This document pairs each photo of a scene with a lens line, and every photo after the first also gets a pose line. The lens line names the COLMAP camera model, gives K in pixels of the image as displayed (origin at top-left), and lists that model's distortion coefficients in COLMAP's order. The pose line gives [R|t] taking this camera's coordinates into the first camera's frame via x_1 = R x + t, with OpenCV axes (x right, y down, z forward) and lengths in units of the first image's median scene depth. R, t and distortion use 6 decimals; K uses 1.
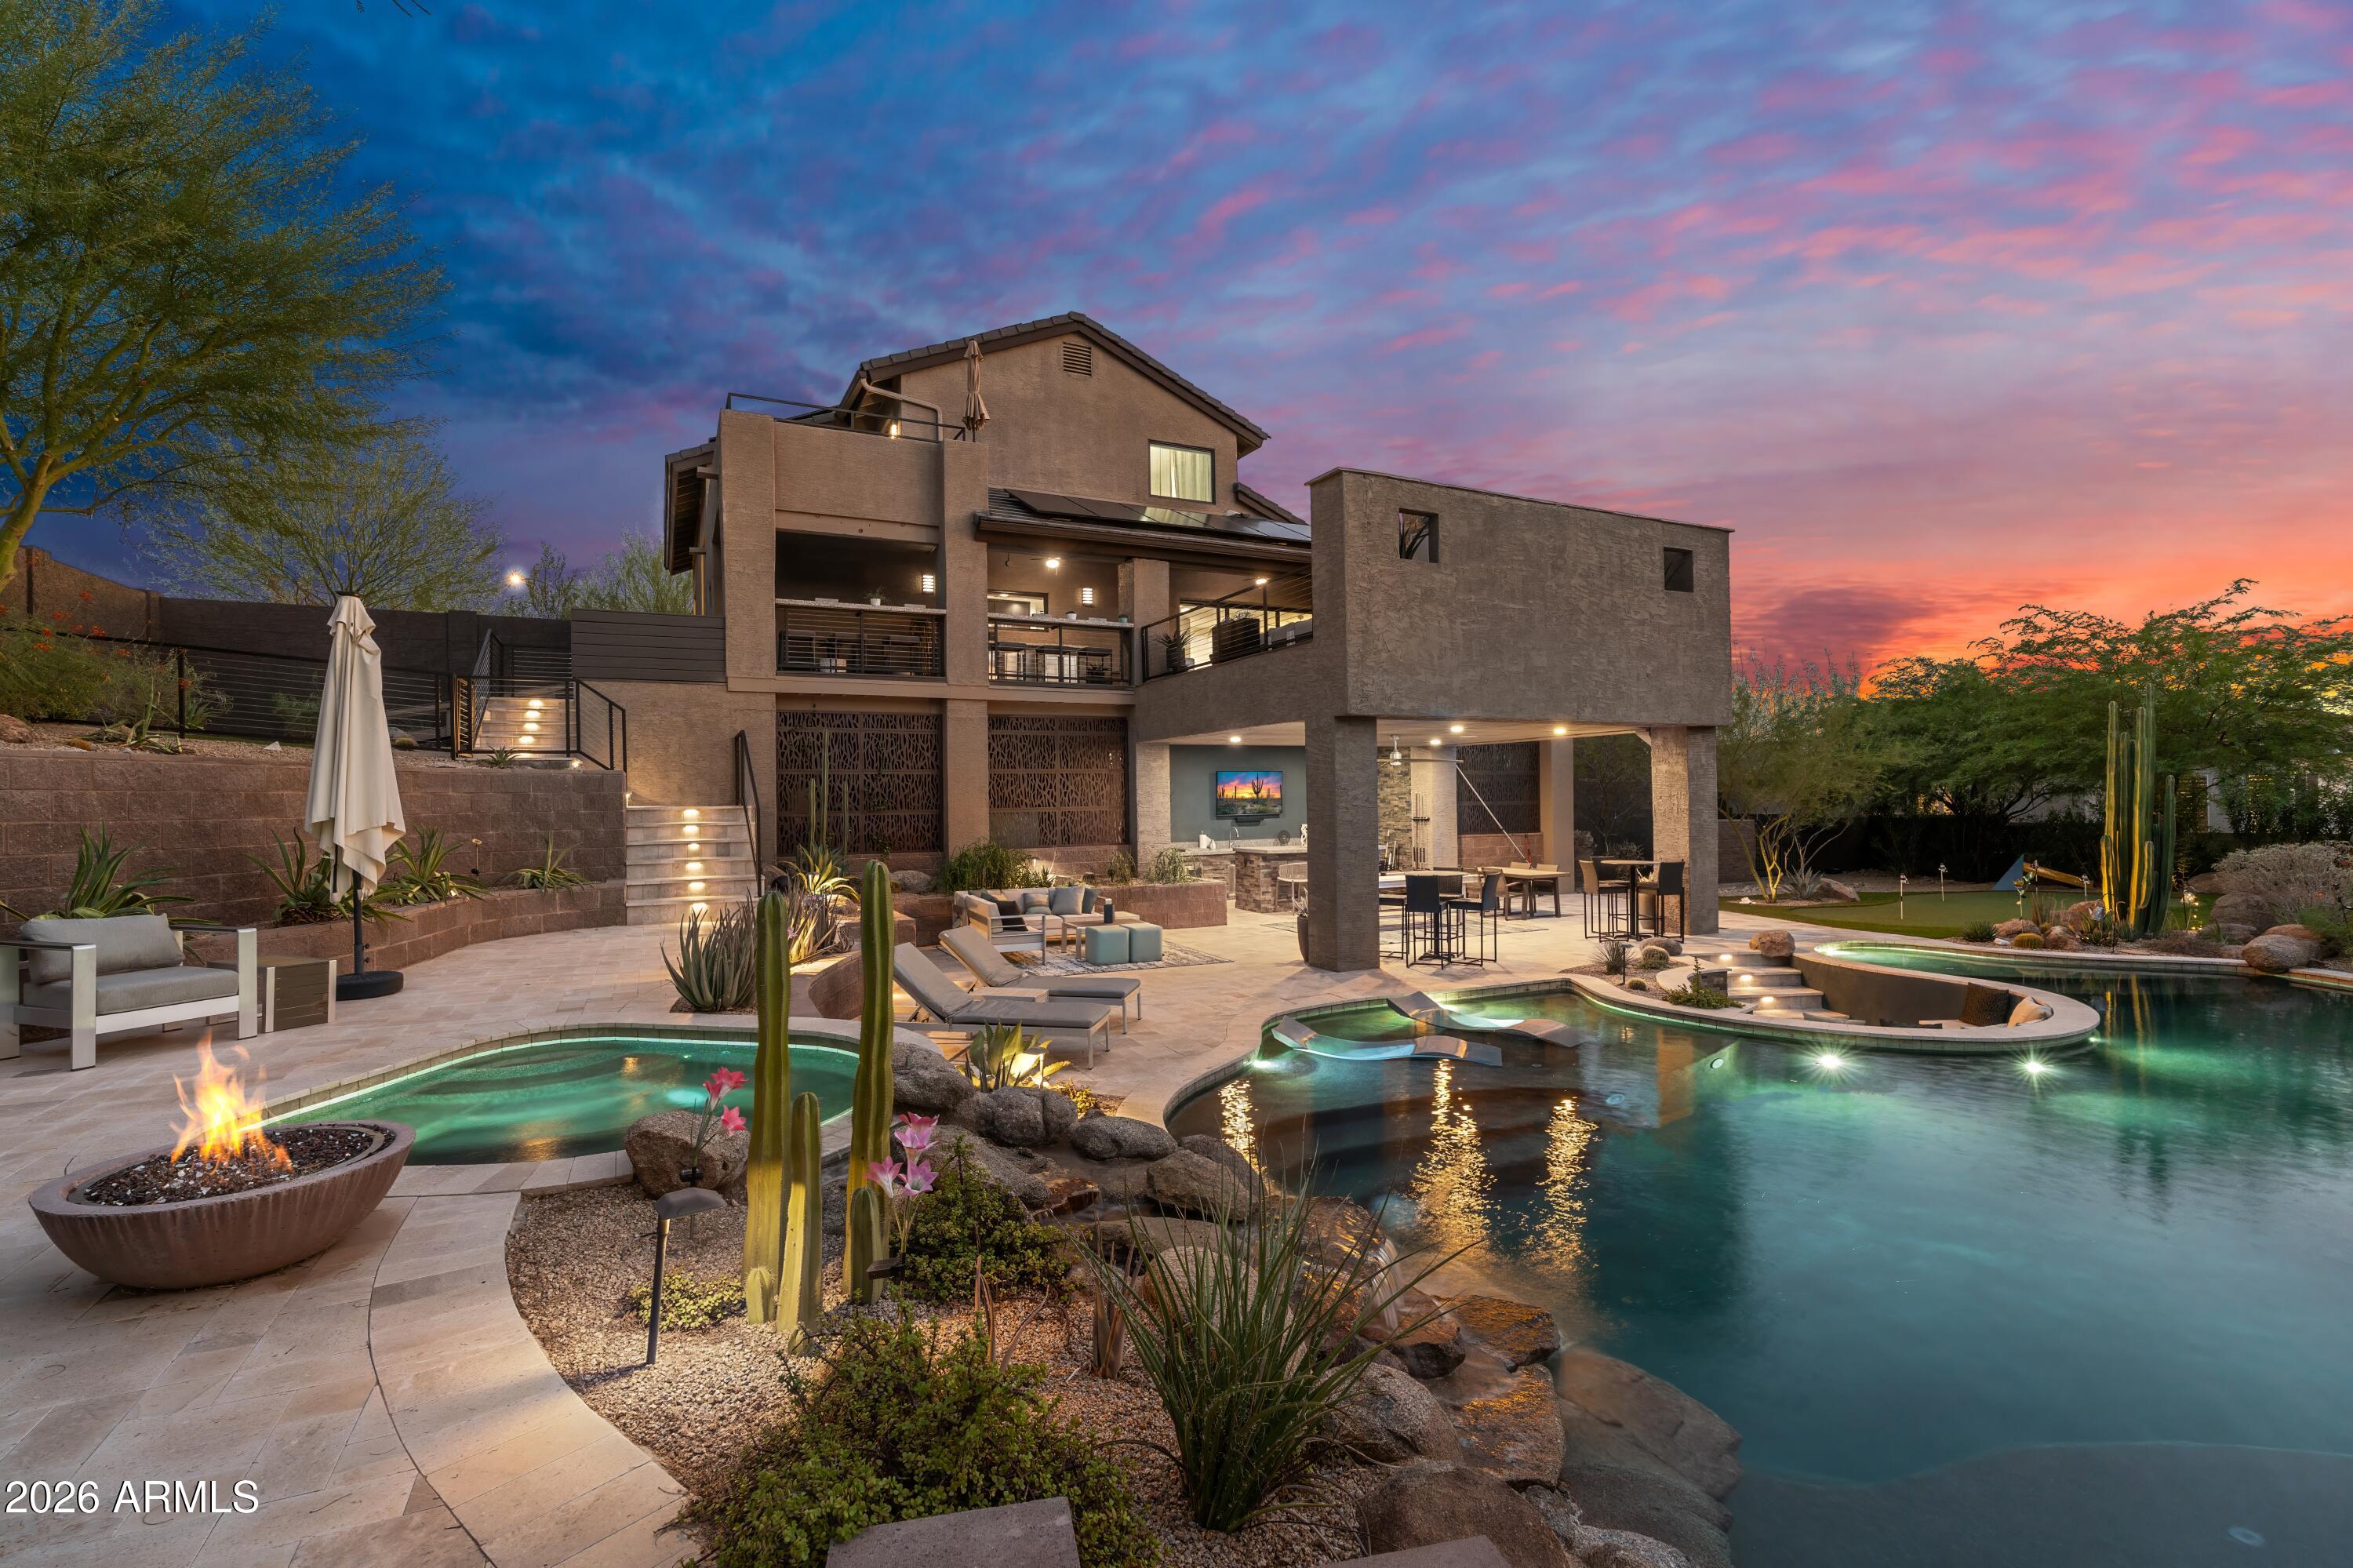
lens RADIAL K [[1051.2, 0, 1165.7], [0, 1051.2, 798.1], [0, 0, 1]] dist [-0.007645, 0.002527]
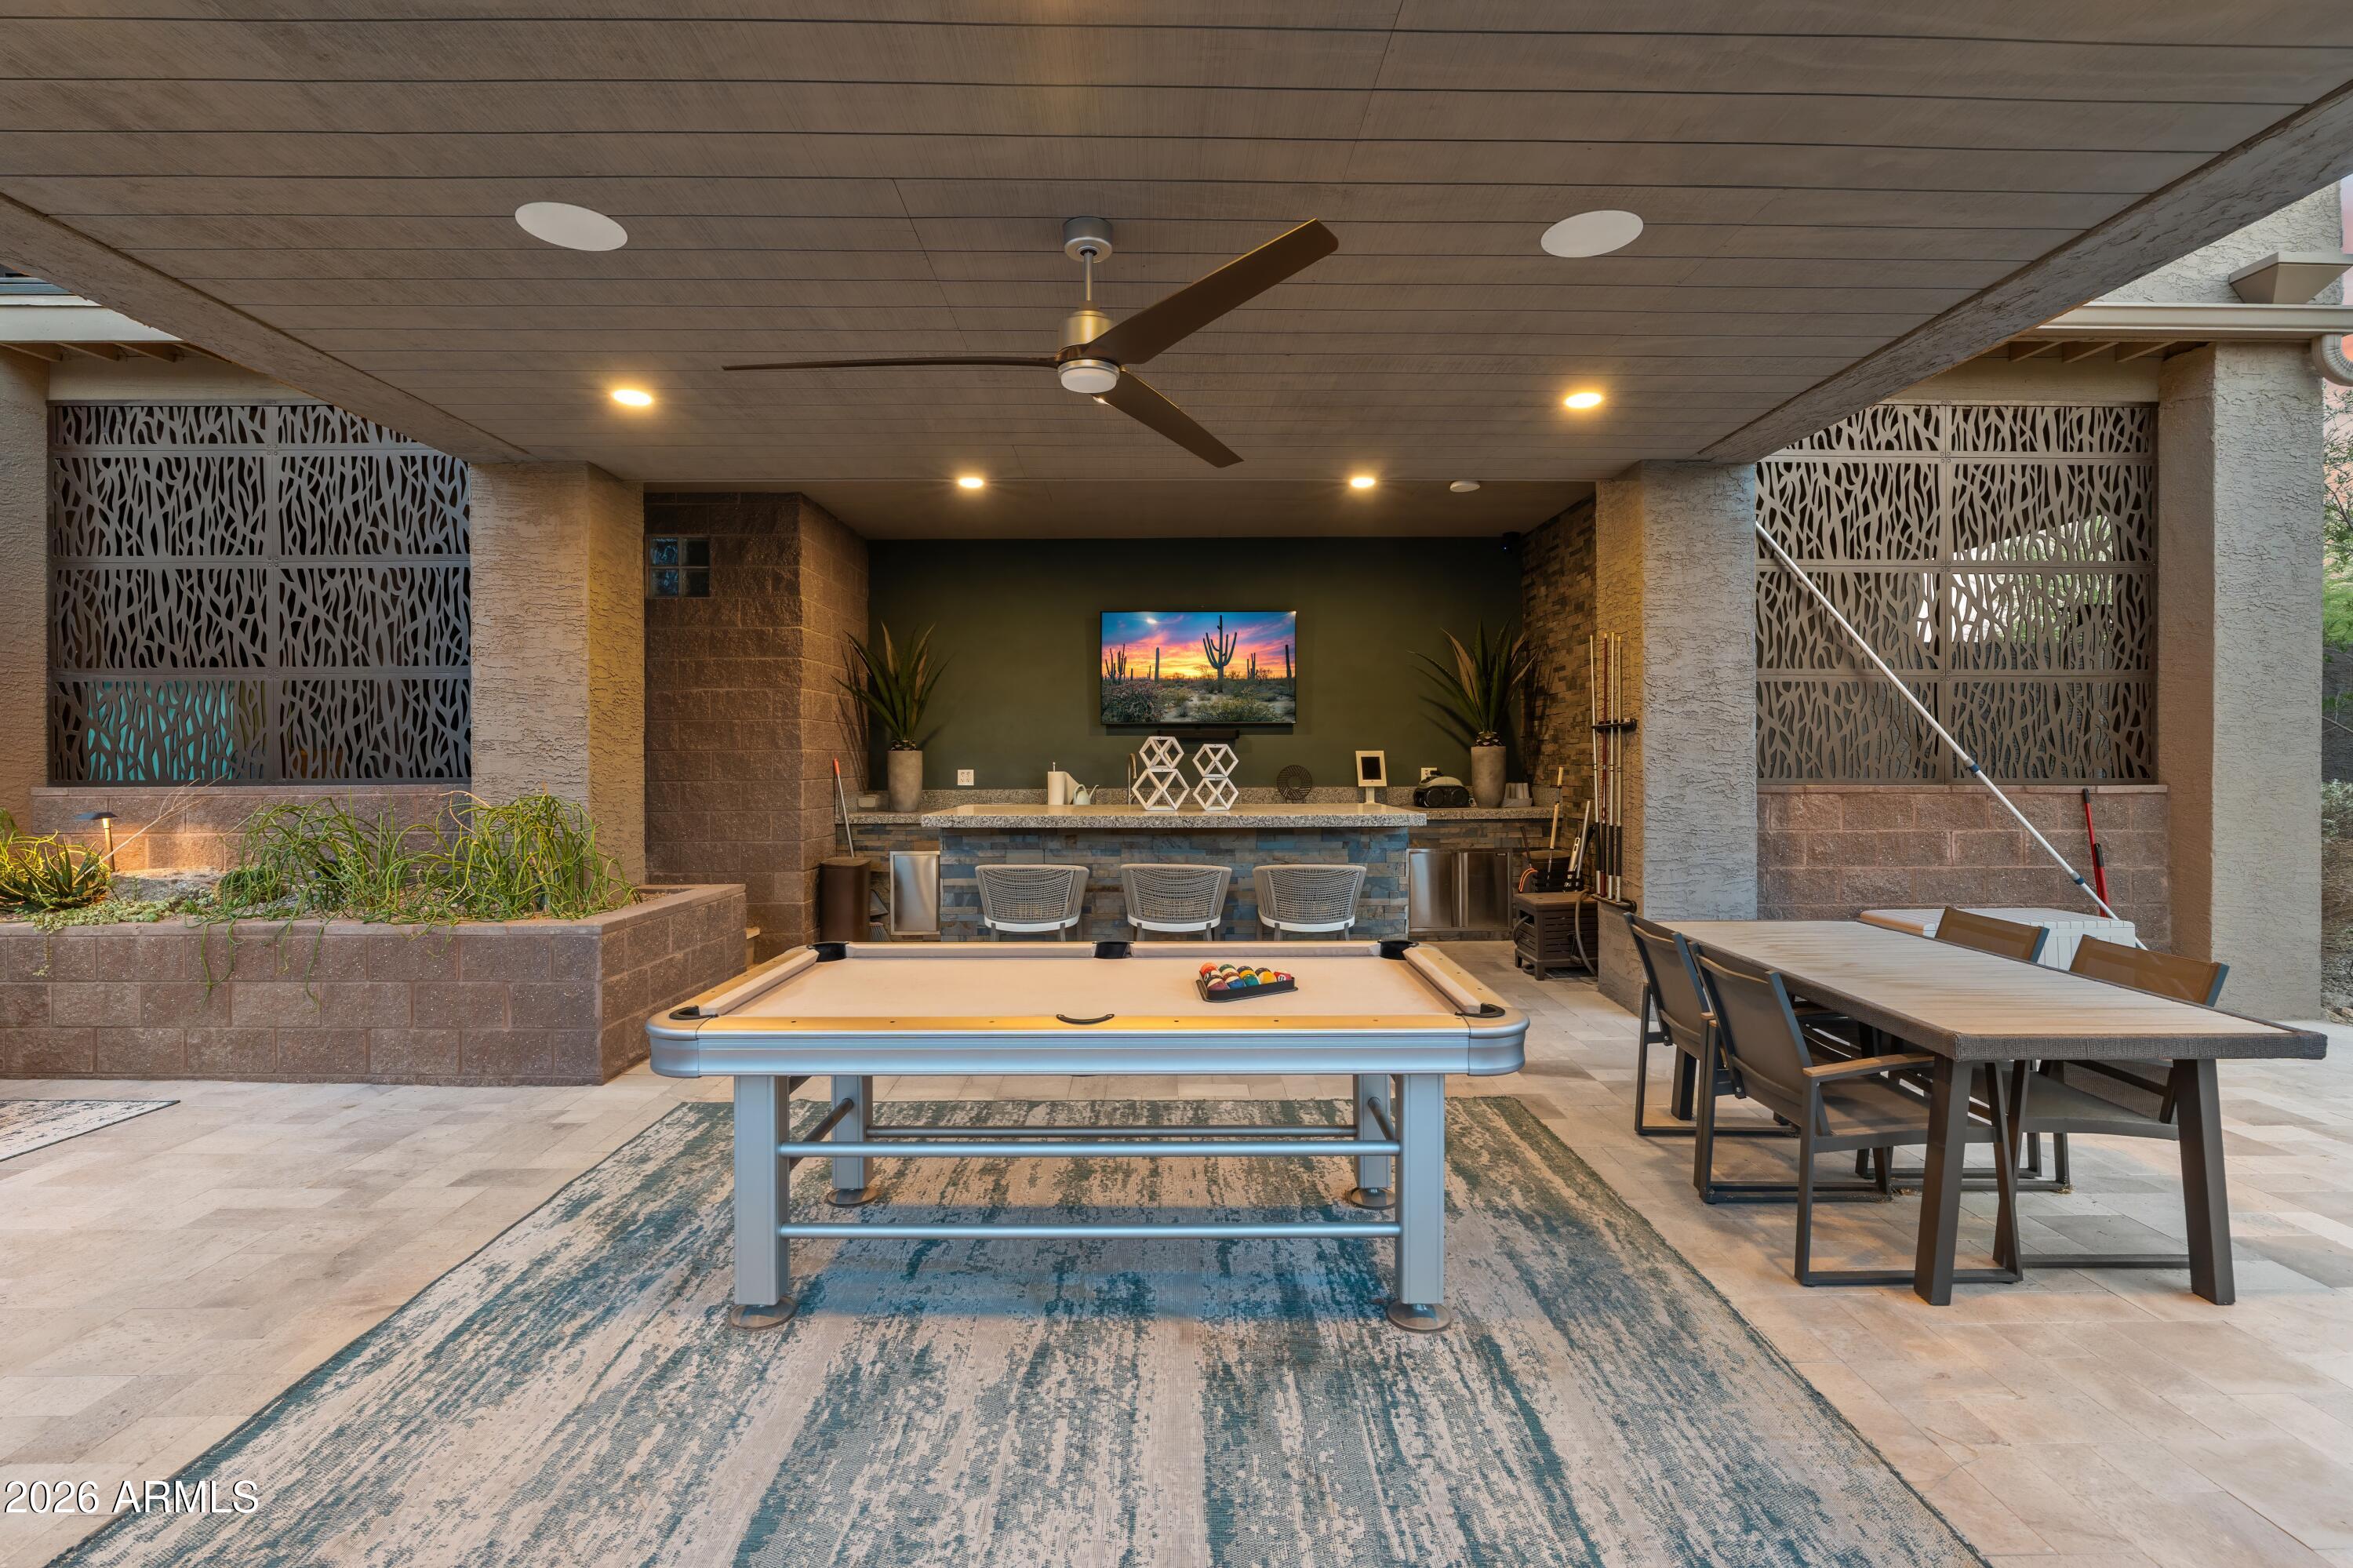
lens RADIAL K [[1051.2, 0, 1177.6], [0, 1051.2, 779.7], [0, 0, 1]] dist [-0.007645, 0.002527]
pose [[0.902164, 0.020766, -0.430894, 0.395630], [-0.007655, 0.999454, 0.032139, 0.040706], [0.431326, -0.025696, 0.901830, 1.050900]]
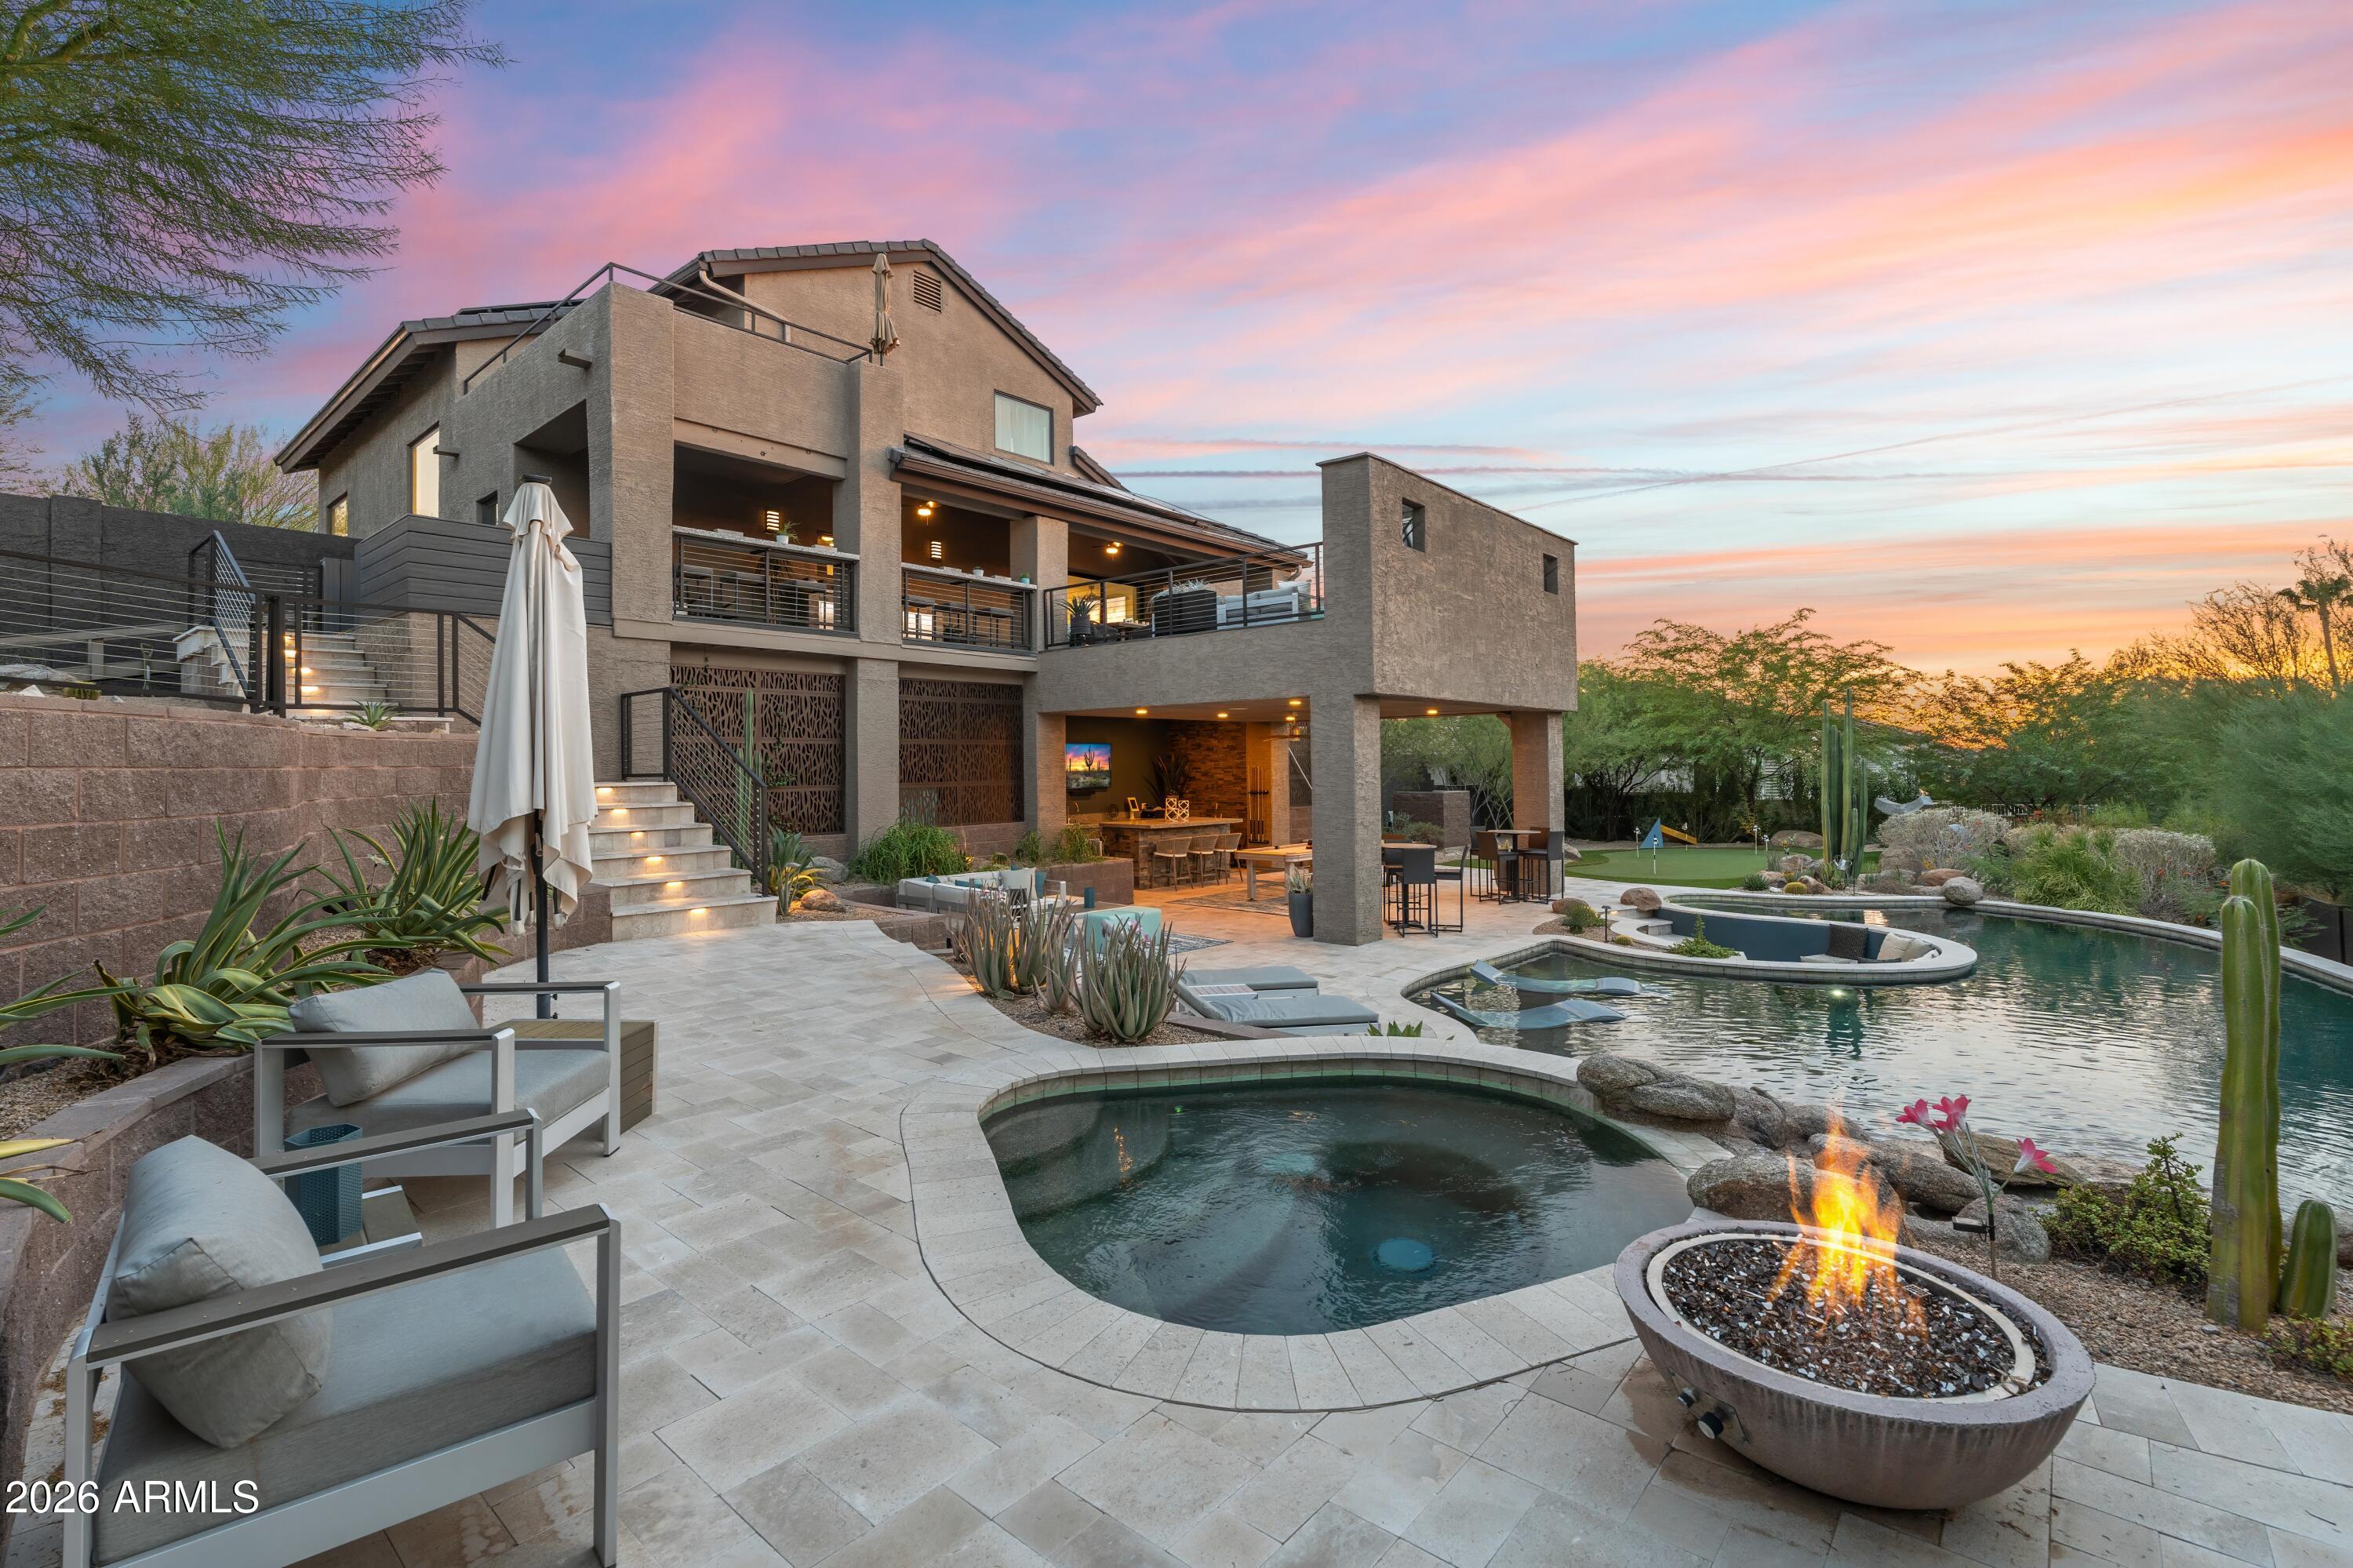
lens RADIAL K [[1051.2, 0, 1165.3], [0, 1051.2, 749.0], [0, 0, 1]] dist [-0.007645, 0.002527]
pose [[0.921437, 0.011598, 0.388355, -0.372041], [-0.005083, 0.999829, -0.017801, -0.005475], [-0.388495, 0.014428, 0.921338, 0.123104]]
